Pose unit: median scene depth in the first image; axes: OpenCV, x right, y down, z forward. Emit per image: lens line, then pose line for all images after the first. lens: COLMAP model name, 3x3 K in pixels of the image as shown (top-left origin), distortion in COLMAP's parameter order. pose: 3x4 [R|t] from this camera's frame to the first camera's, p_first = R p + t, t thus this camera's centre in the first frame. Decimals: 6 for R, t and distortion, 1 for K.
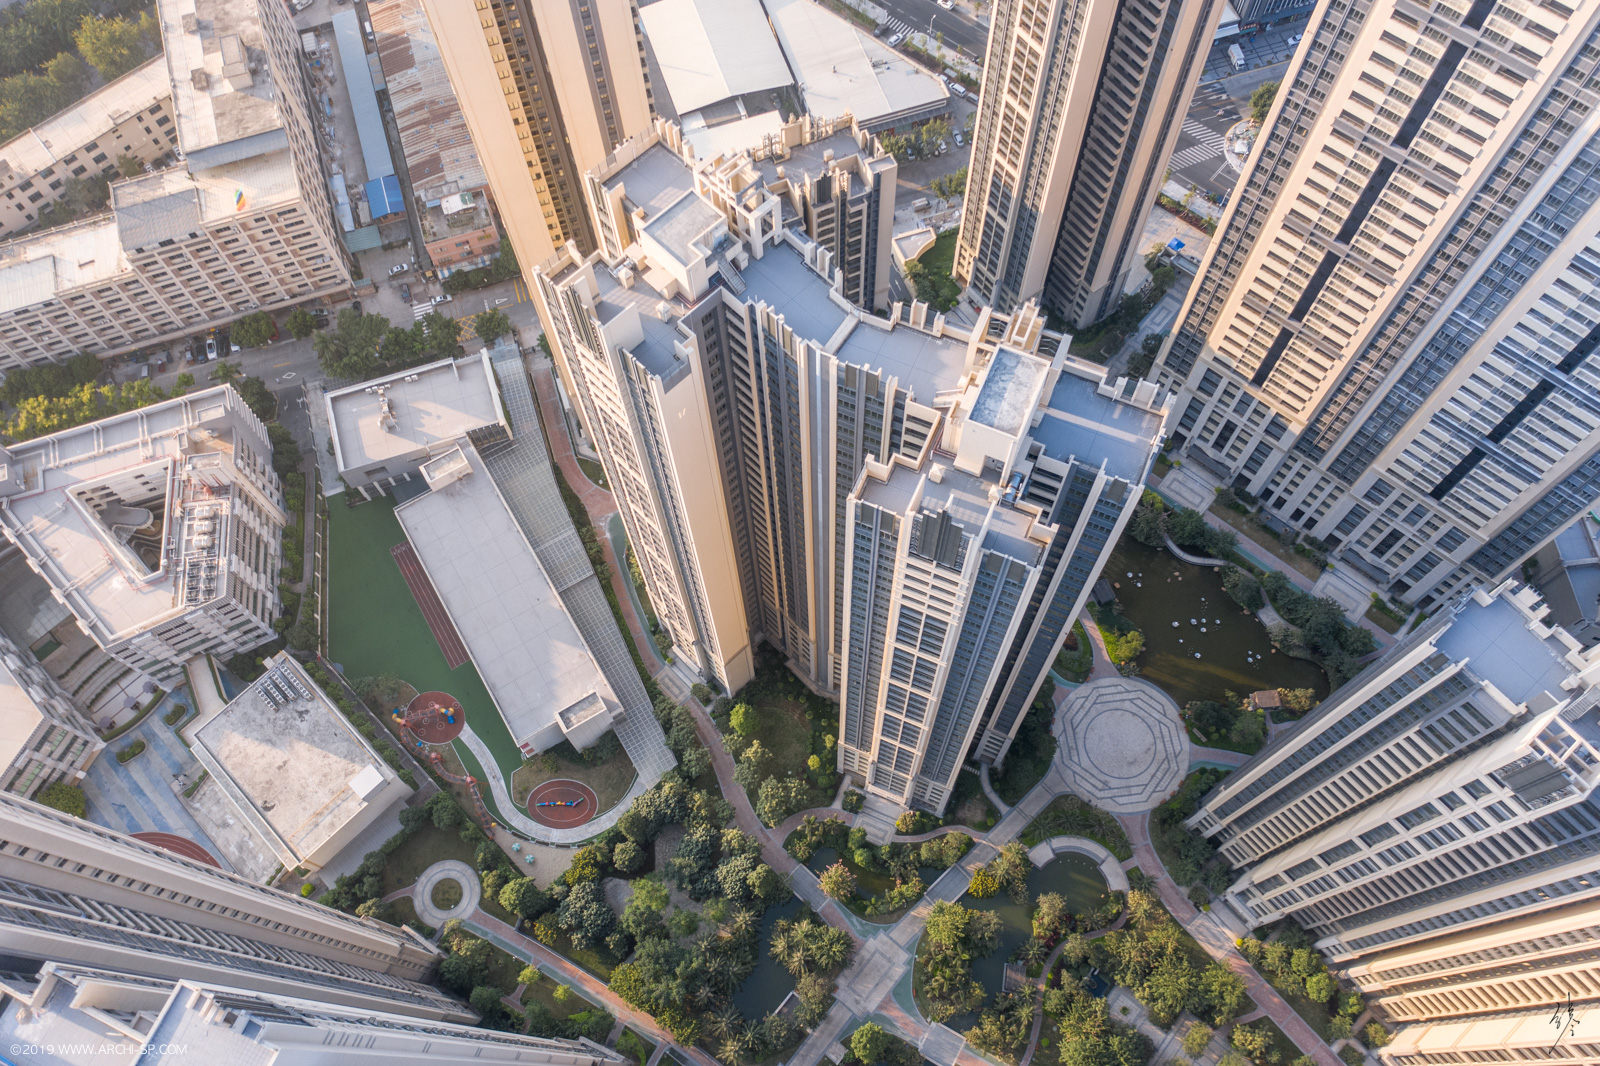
lens RADIAL K [[1256.7, 0, 800.3], [0, 1256.7, 539.3], [0, 0, 1]] dist [-0.027208, 0.010969]
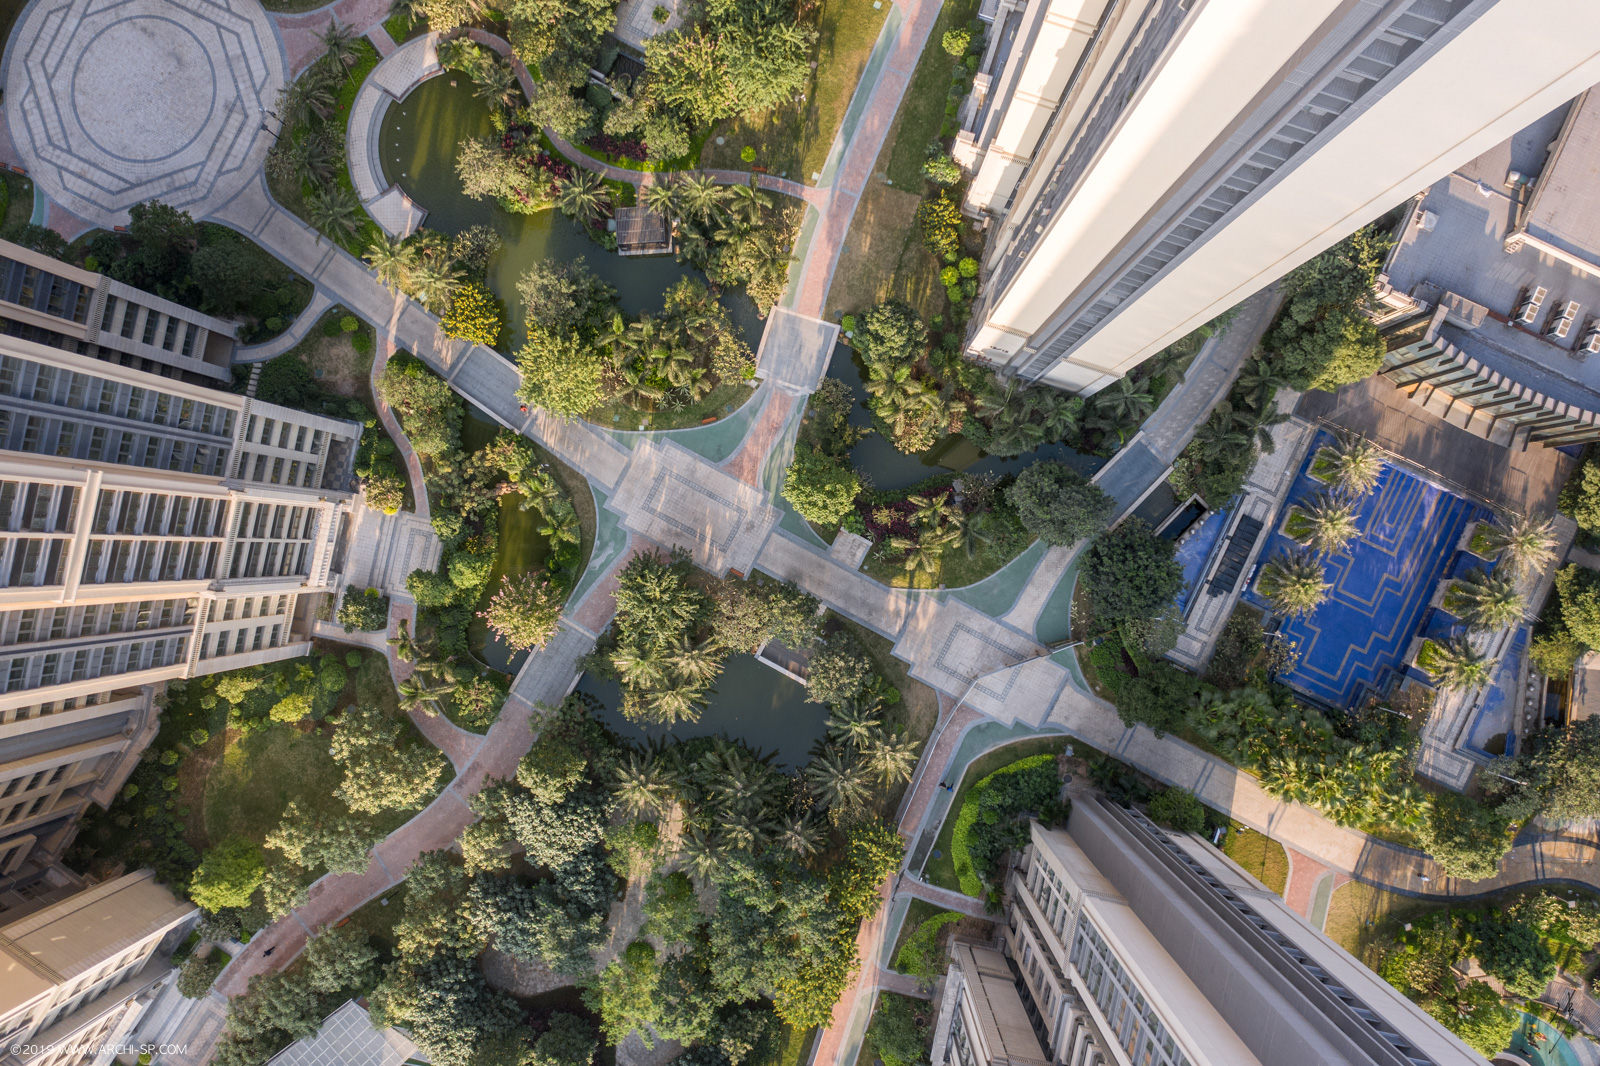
lens RADIAL K [[1256.7, 0, 775.6], [0, 1256.7, 543.8], [0, 0, 1]] dist [-0.027208, 0.010969]
pose [[-0.205251, -0.978024, 0.036618, 0.017609], [0.915305, -0.178572, 0.361010, 0.190340], [-0.346538, 0.107615, 0.931843, 0.512532]]
